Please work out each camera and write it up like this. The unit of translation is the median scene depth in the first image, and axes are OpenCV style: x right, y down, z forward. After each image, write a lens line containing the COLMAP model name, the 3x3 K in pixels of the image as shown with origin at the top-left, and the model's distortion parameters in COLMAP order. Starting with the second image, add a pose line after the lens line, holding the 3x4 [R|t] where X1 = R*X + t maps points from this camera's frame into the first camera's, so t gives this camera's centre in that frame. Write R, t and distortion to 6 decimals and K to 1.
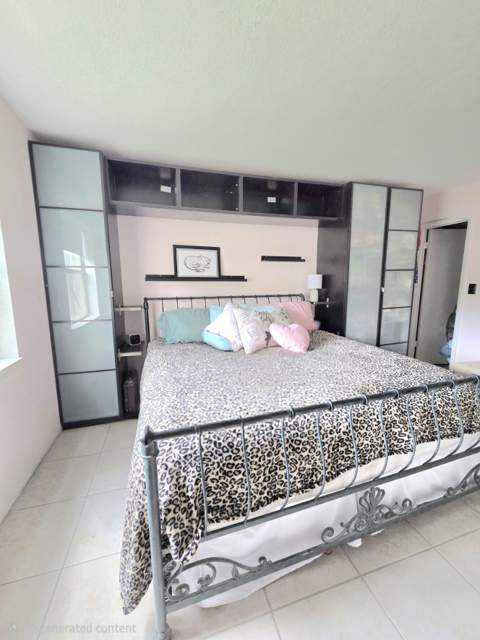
lens RADIAL K [[265.1, 0, 241.4], [0, 265.1, 321.1], [0, 0, 1]] dist [0.016722, 0.000028]
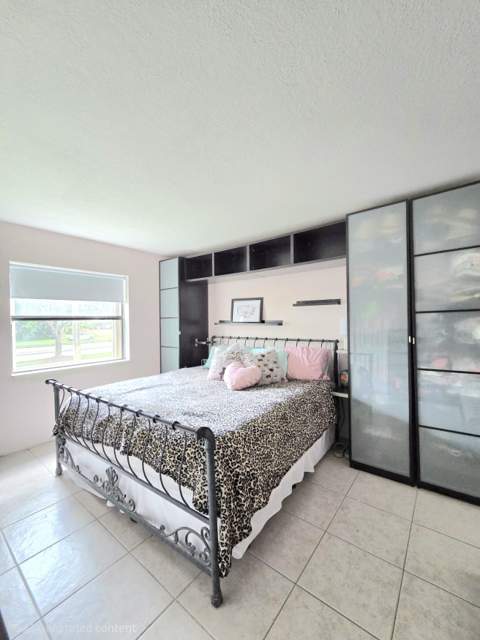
lens RADIAL K [[261.5, 0, 240.2], [0, 261.5, 320.0], [0, 0, 1]] dist [-0.000380, 0.000000]
pose [[0.559875, -0.001936, -0.828575, 0.877803], [-0.118418, 0.989545, -0.082329, -0.067299], [0.820071, 0.144212, 0.553793, 0.277531]]
